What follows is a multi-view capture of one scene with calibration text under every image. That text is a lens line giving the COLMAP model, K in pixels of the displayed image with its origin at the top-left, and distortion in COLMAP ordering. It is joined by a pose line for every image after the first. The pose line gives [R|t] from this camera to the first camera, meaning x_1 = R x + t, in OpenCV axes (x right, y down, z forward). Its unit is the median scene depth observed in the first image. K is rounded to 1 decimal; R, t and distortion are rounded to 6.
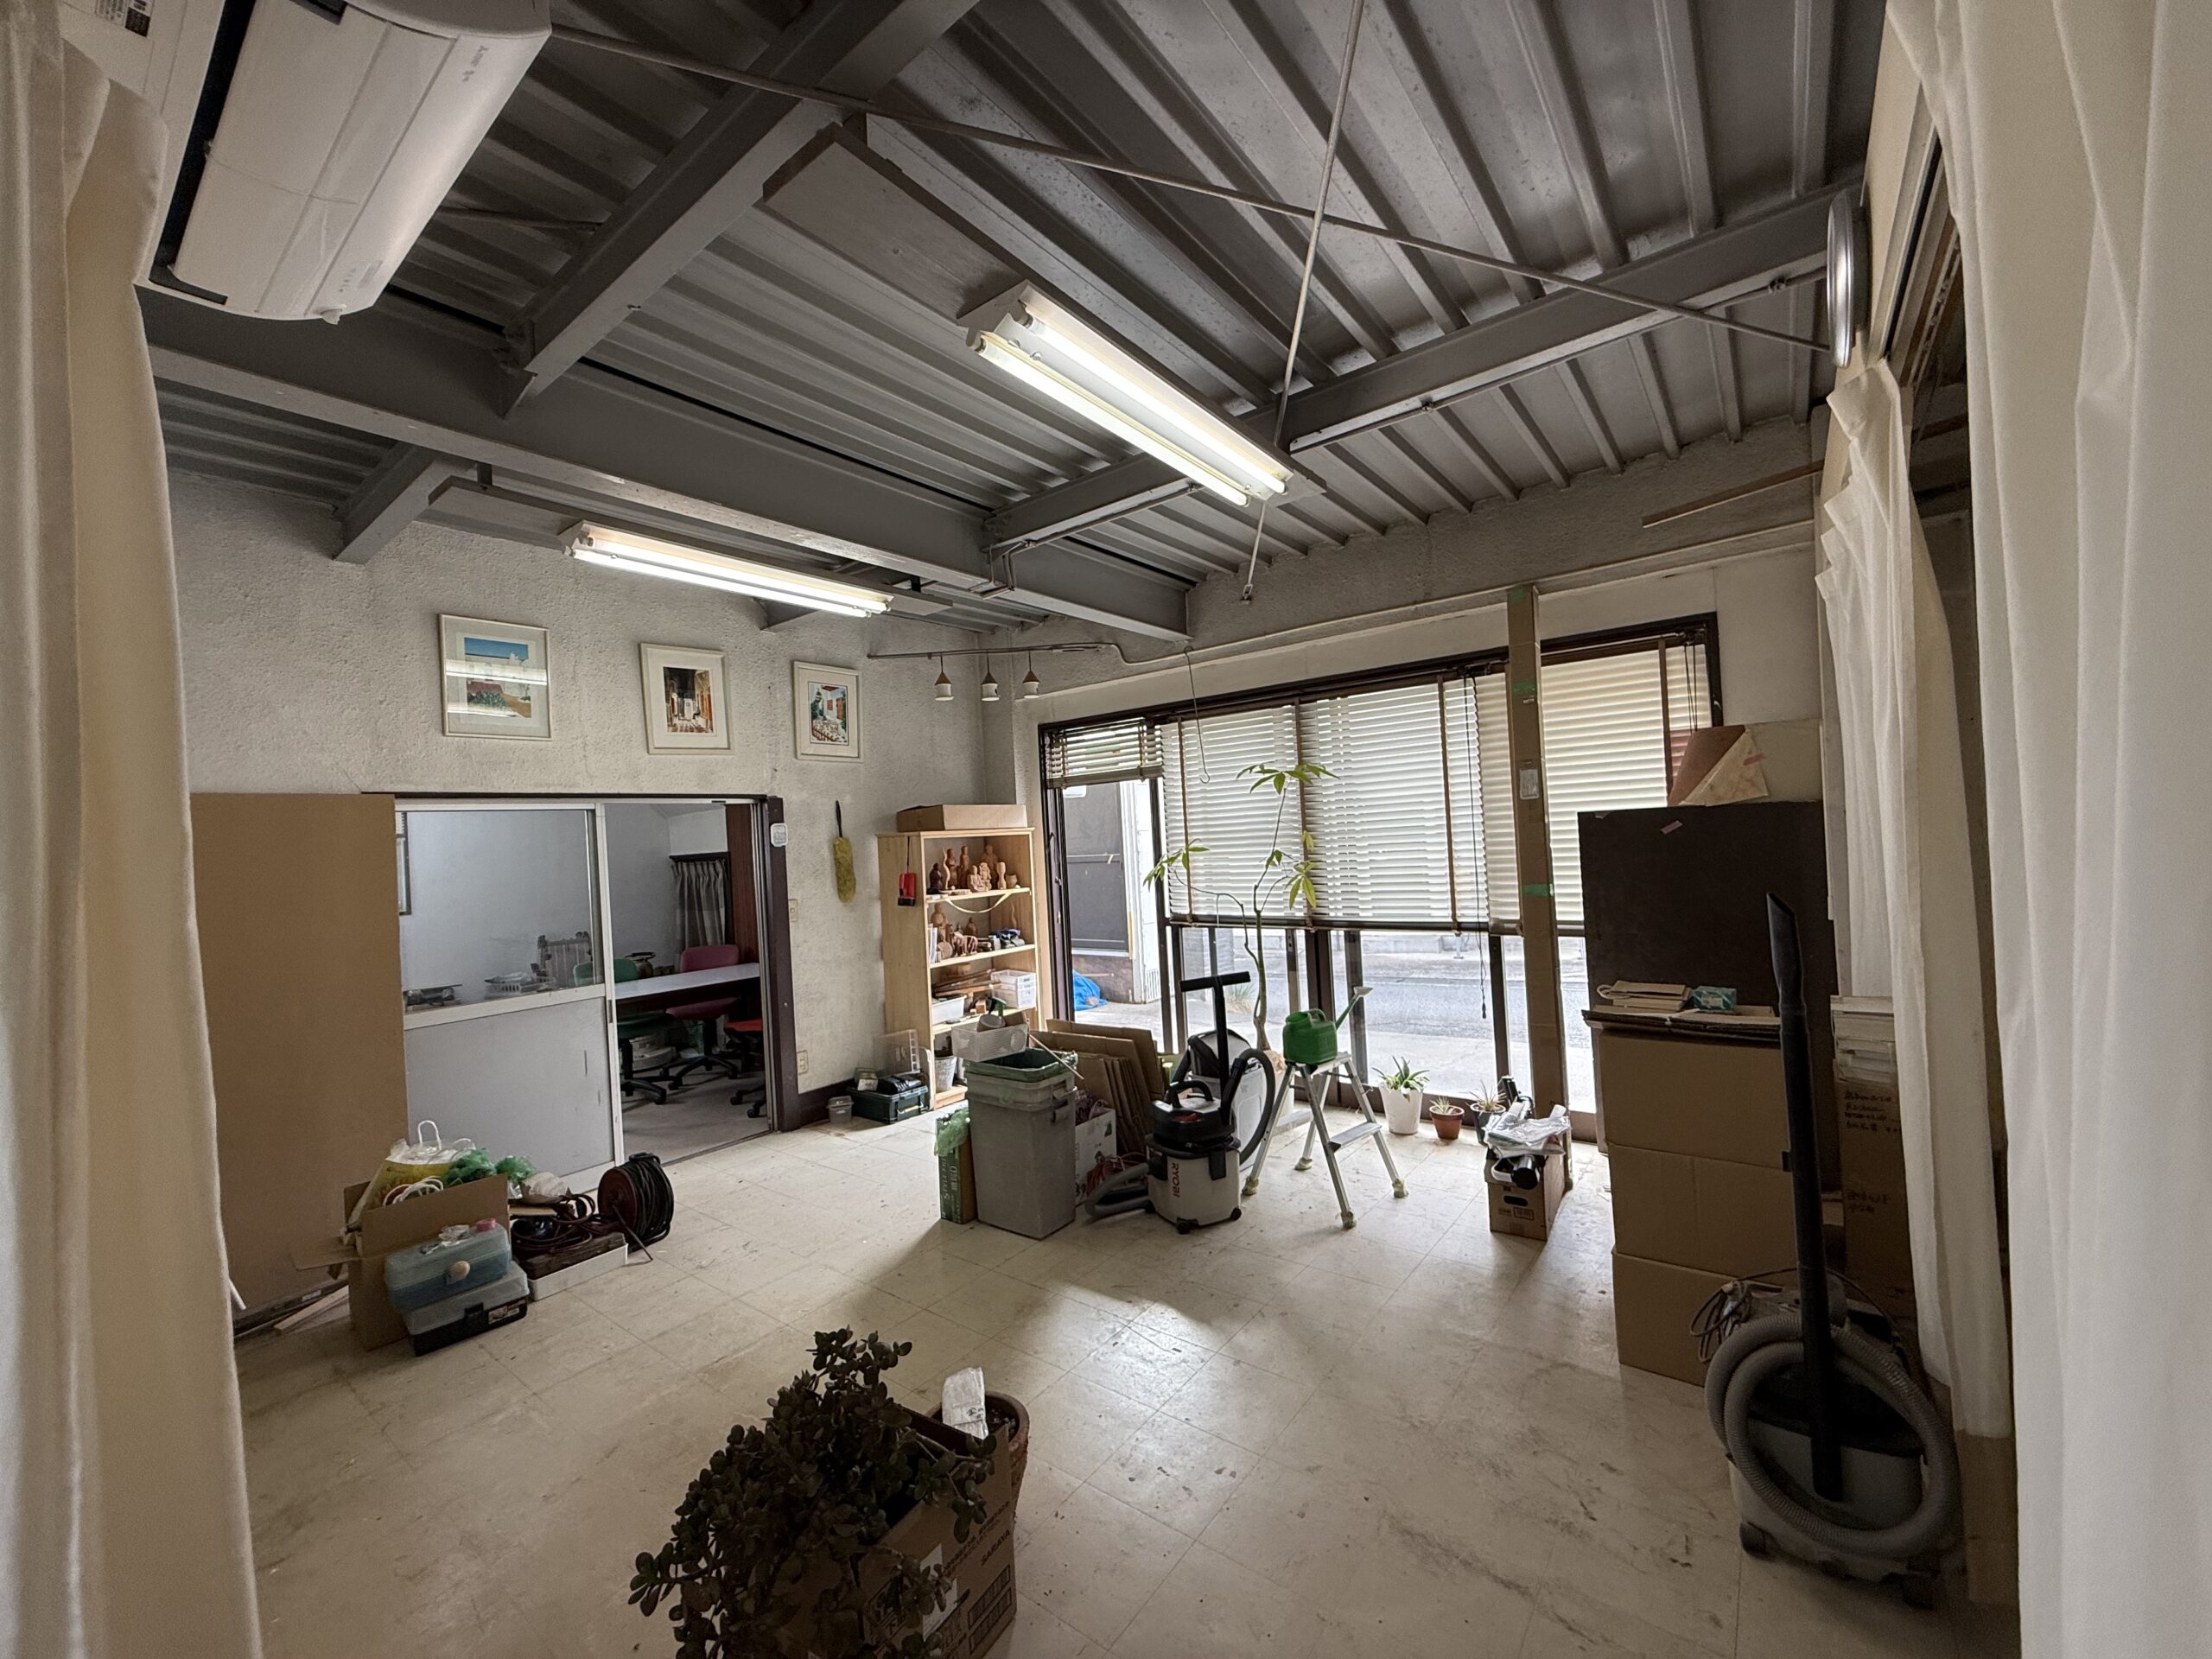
lens RADIAL K [[878.8, 0, 1103.6], [0, 878.8, 830.2], [0, 0, 1]] dist [-0.001958, -0.000236]
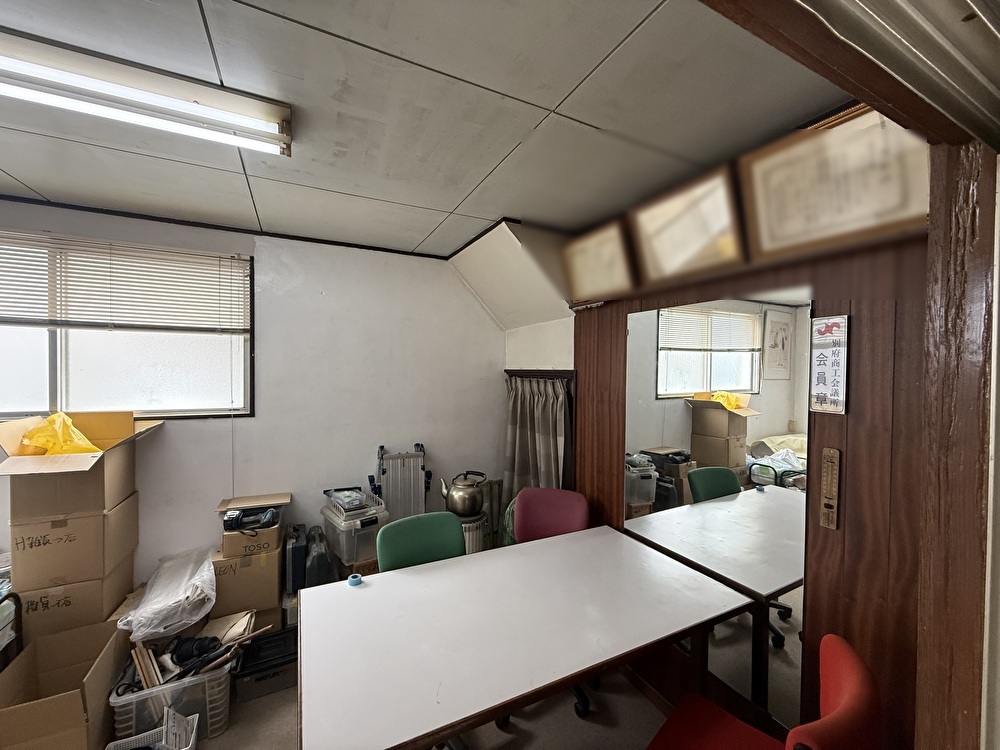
lens RADIAL K [[397.3, 0, 496.5], [0, 397.3, 375.9], [0, 0, 1]] dist [-0.001958, -0.000236]
pose [[0.900295, 0.071857, -0.429308, -0.328679], [-0.054801, 0.997143, 0.051979, 0.014687], [0.431817, -0.023270, 0.901661, 0.628650]]
